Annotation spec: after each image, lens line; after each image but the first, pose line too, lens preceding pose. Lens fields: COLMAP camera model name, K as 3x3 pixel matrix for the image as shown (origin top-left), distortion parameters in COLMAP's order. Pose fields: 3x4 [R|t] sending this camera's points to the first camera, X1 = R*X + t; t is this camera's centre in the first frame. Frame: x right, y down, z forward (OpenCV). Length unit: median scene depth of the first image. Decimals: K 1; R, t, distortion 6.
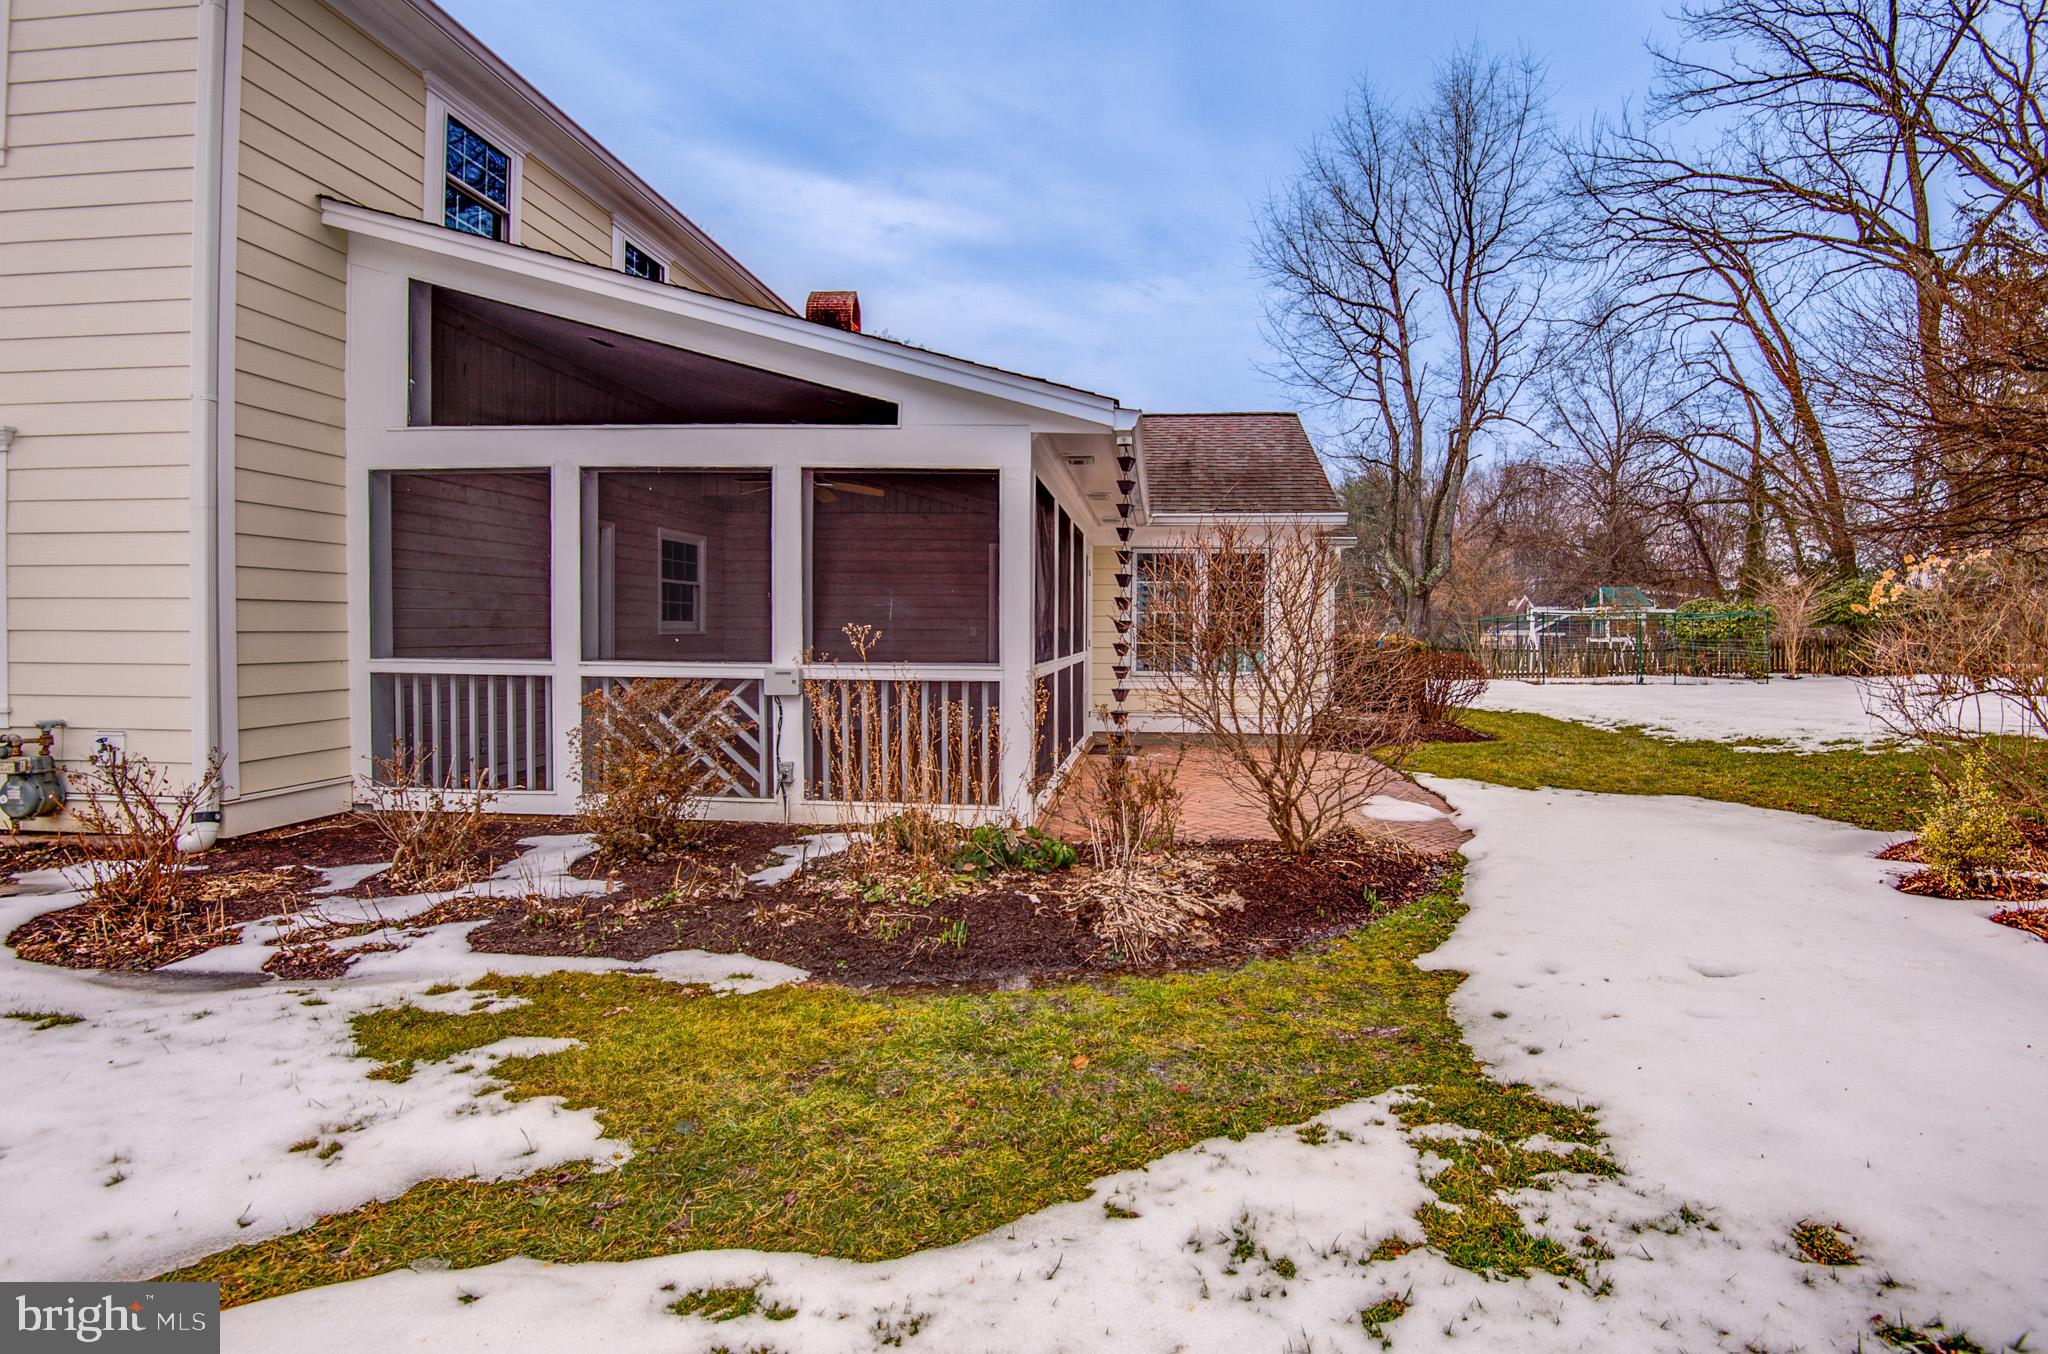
lens RADIAL K [[995.2, 0, 1132.7], [0, 995.2, 642.5], [0, 0, 1]] dist [-0.040072, -0.000450]
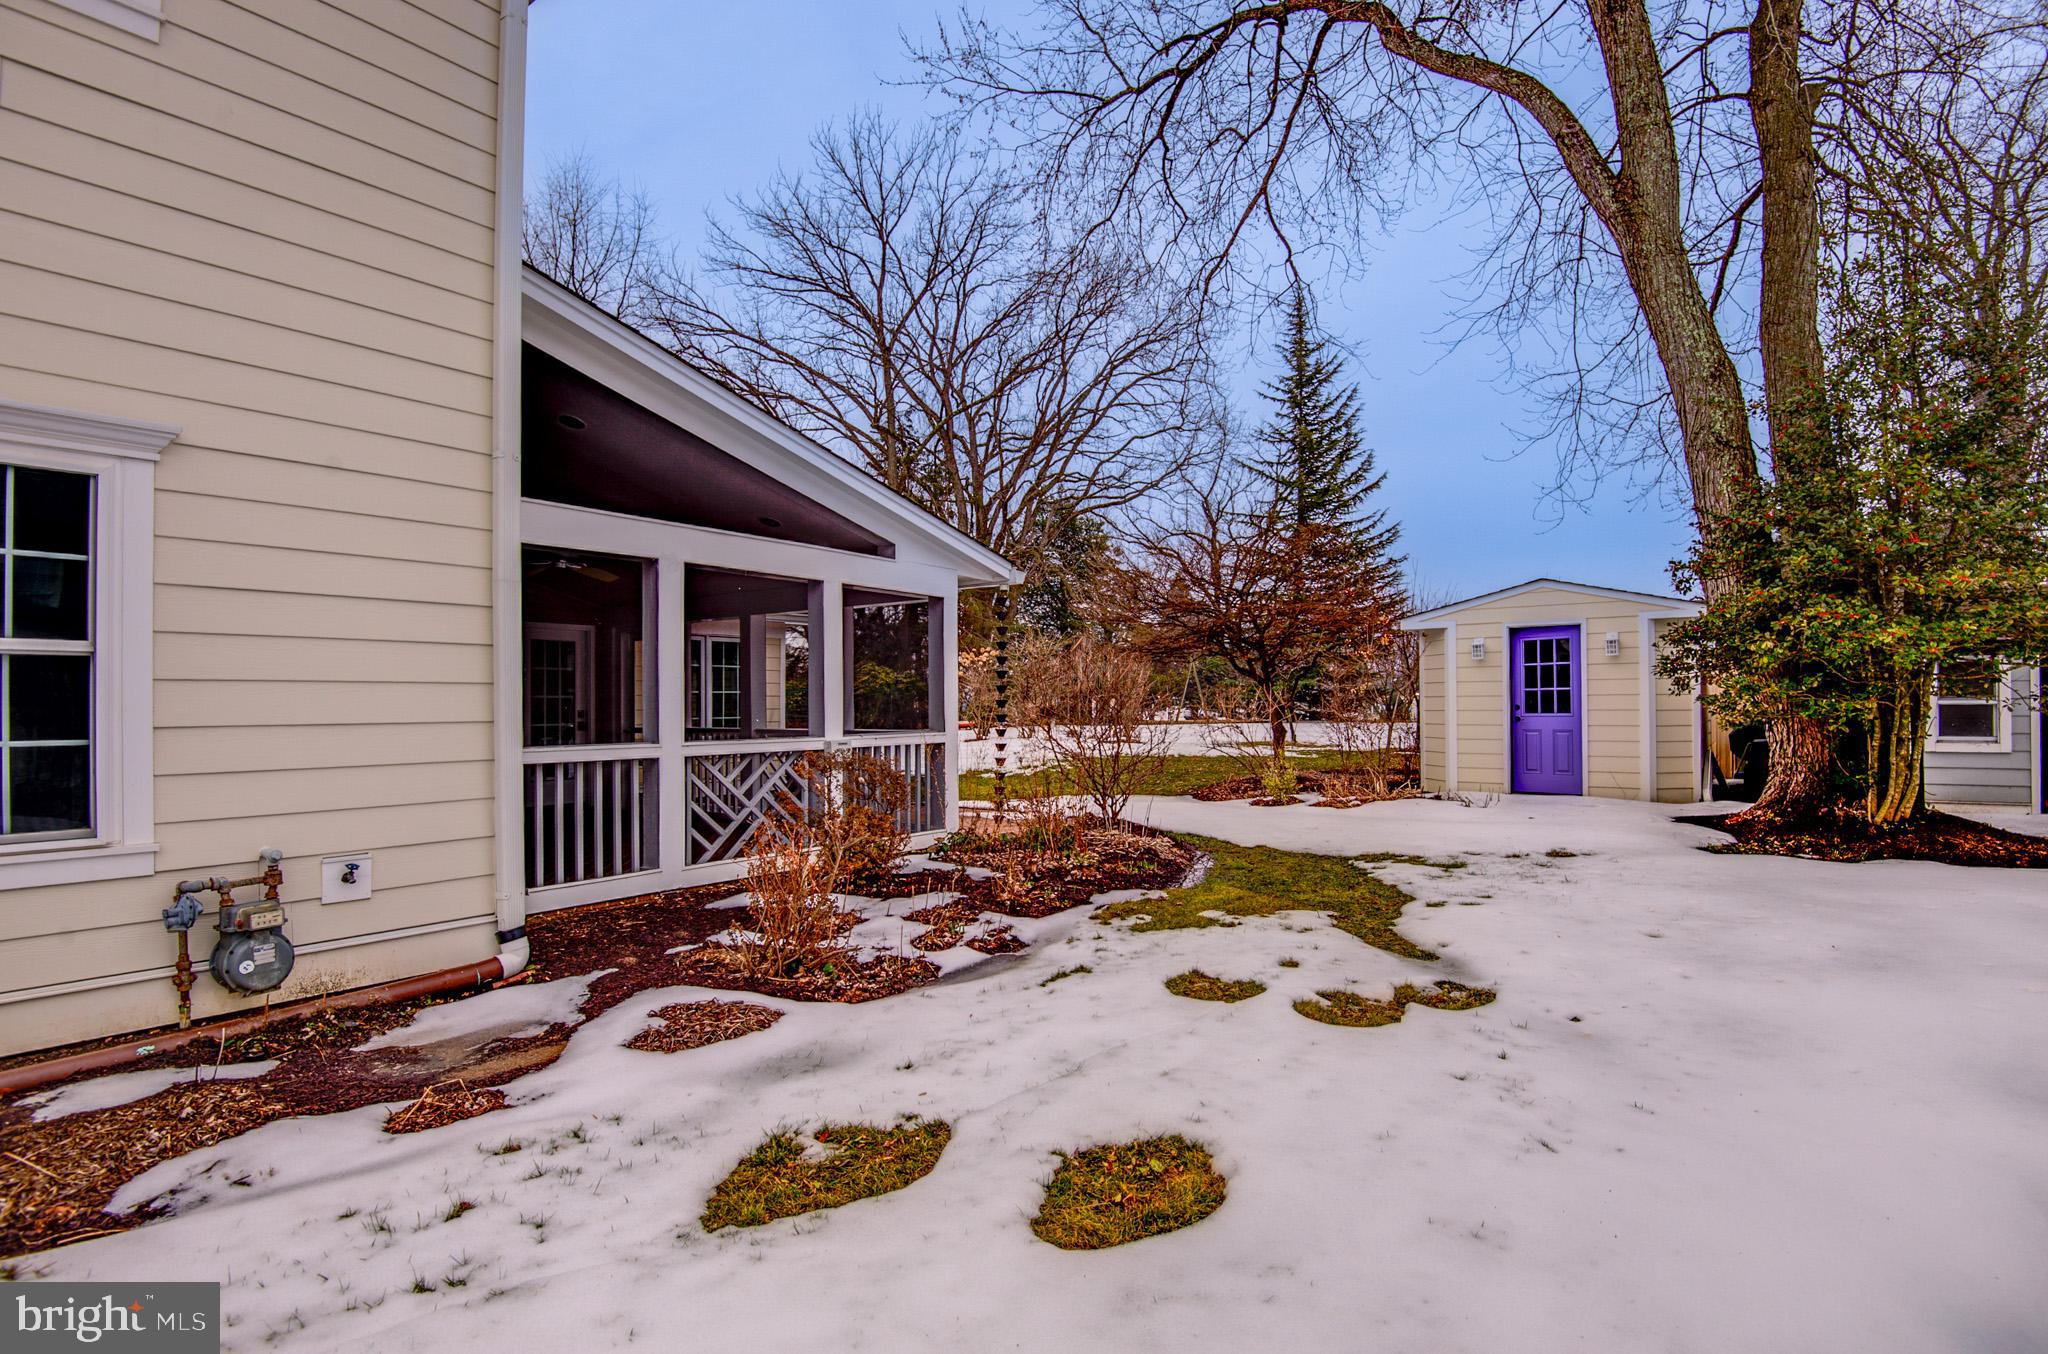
lens RADIAL K [[950.5, 0, 1059.6], [0, 950.5, 698.2], [0, 0, 1]] dist [-0.038713, -0.001515]
pose [[0.556584, -0.009483, 0.830737, -1.193841], [0.026569, 0.999627, -0.006390, -0.011596], [-0.830366, 0.025628, 0.556629, 0.082221]]
